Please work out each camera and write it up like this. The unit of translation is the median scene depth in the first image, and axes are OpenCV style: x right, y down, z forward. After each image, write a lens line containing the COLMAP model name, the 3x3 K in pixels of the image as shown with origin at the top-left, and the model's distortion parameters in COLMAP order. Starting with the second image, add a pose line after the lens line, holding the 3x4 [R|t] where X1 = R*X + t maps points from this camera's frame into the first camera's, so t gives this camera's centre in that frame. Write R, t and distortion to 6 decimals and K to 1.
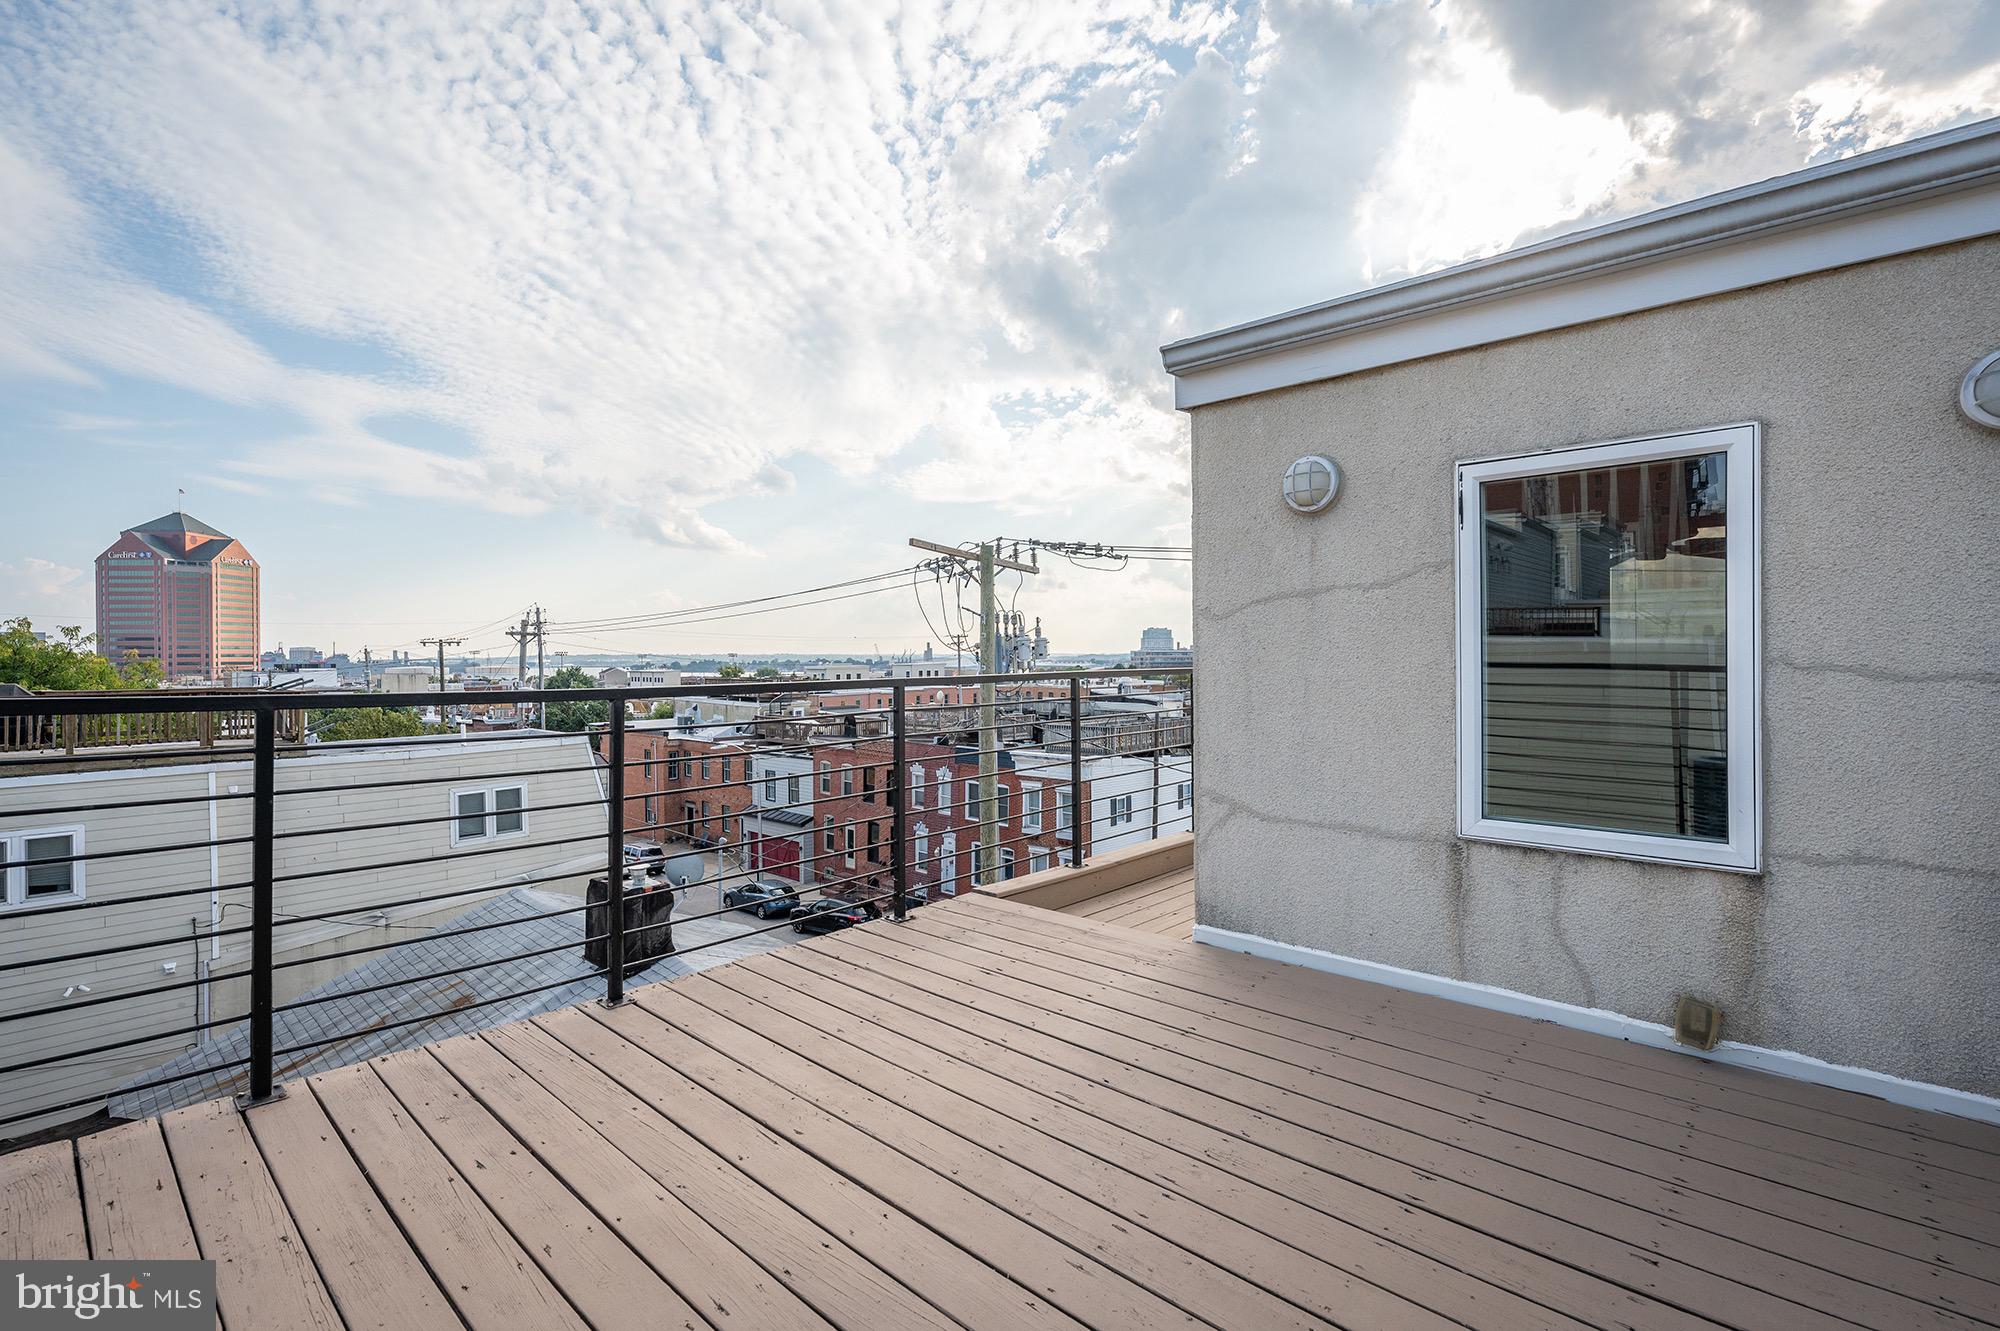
lens RADIAL K [[921.0, 0, 986.8], [0, 921.0, 616.5], [0, 0, 1]] dist [-0.001432, -0.000114]
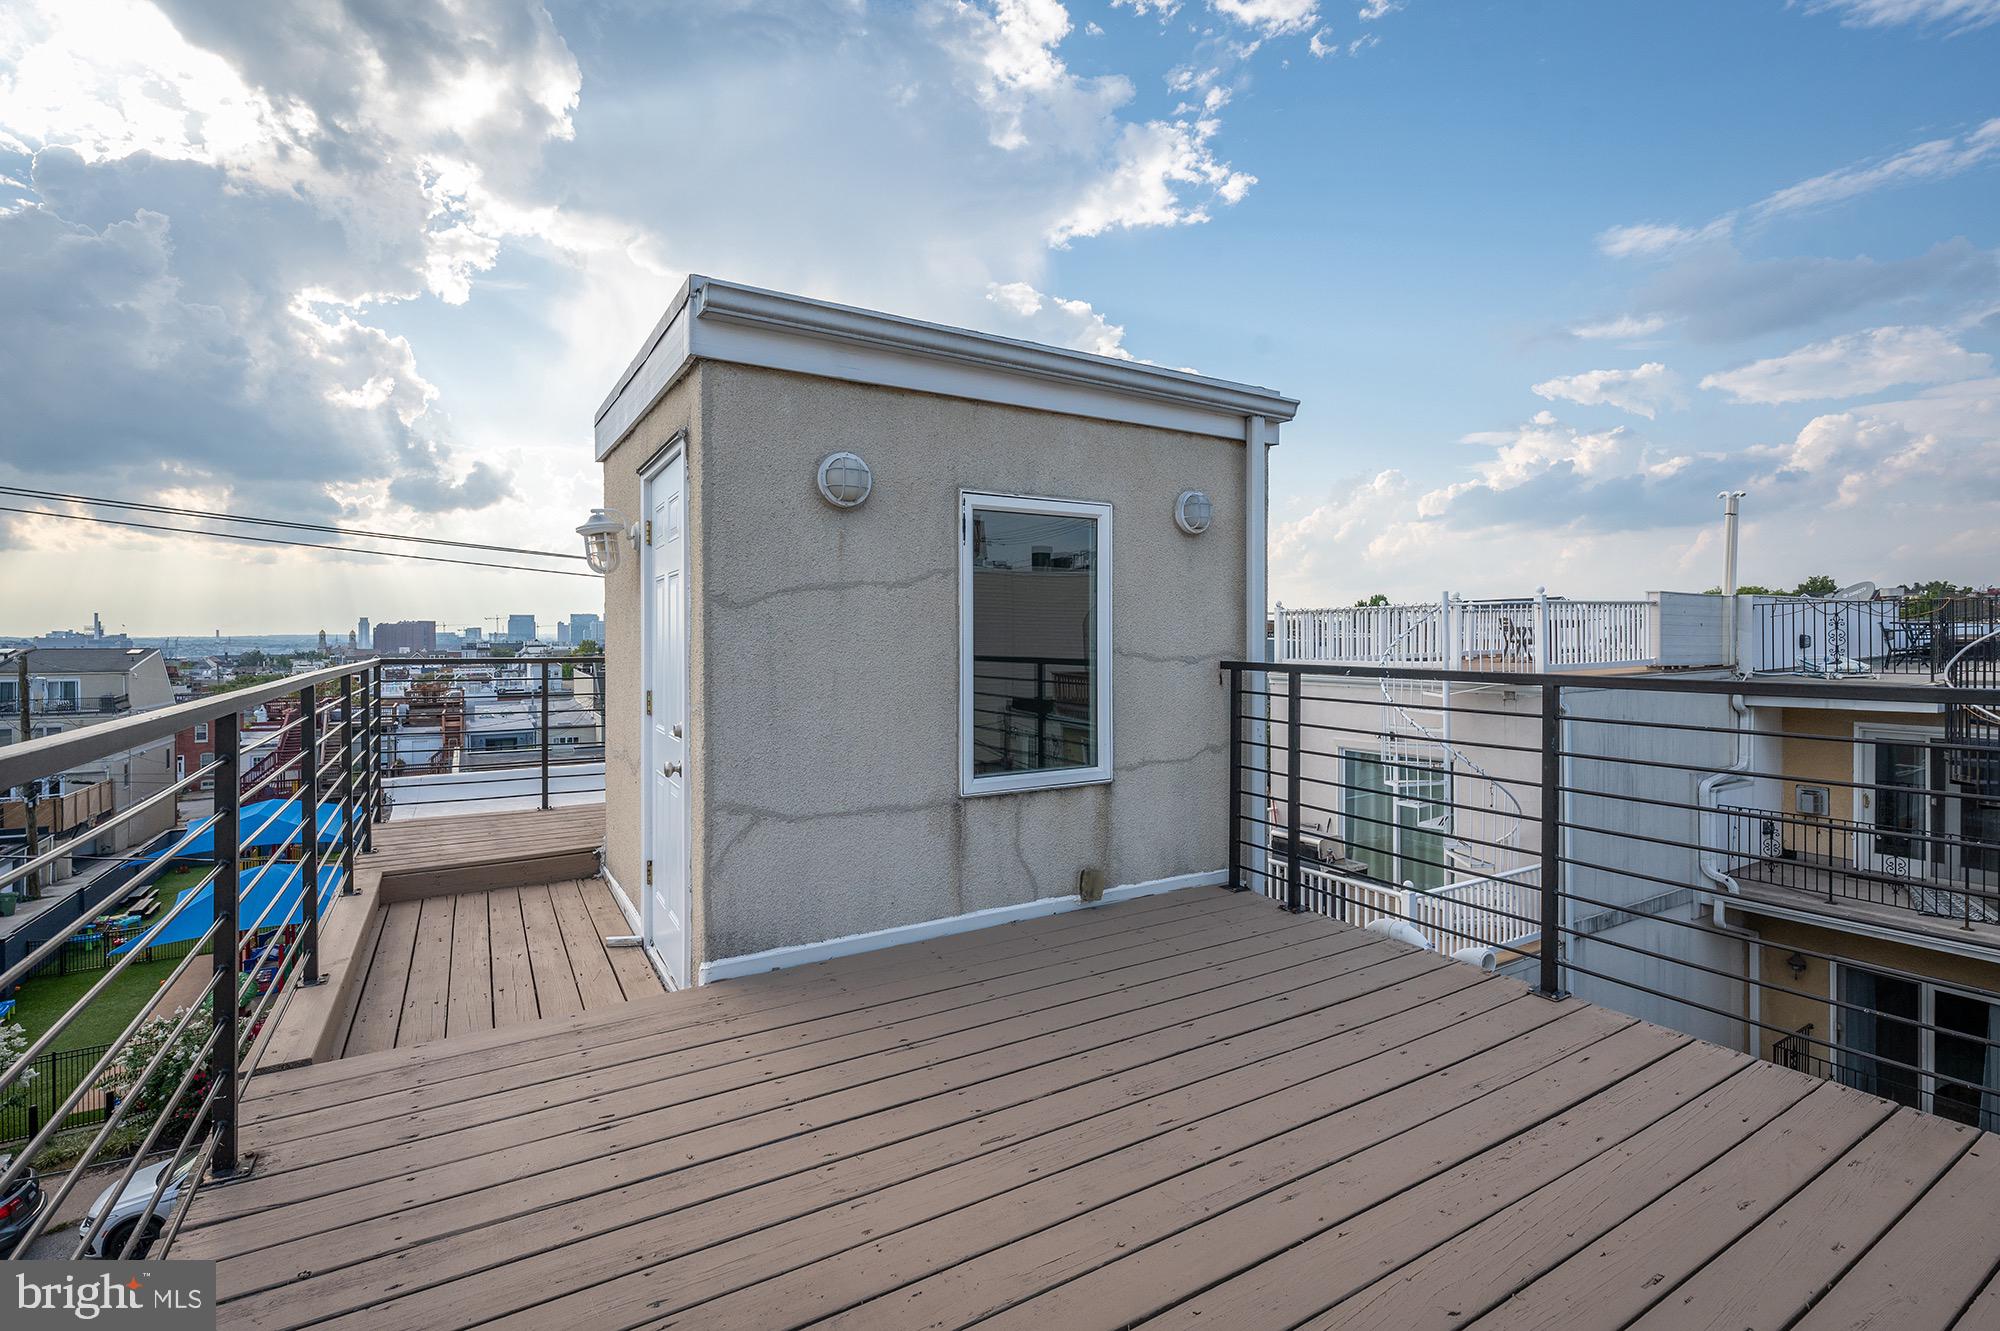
lens RADIAL K [[921.0, 0, 986.8], [0, 921.0, 616.5], [0, 0, 1]] dist [-0.001432, -0.000114]
pose [[0.263575, 0.032103, 0.964105, -0.636303], [-0.038847, 0.998989, -0.022644, 0.026277], [-0.963856, -0.031484, 0.264555, 0.629863]]
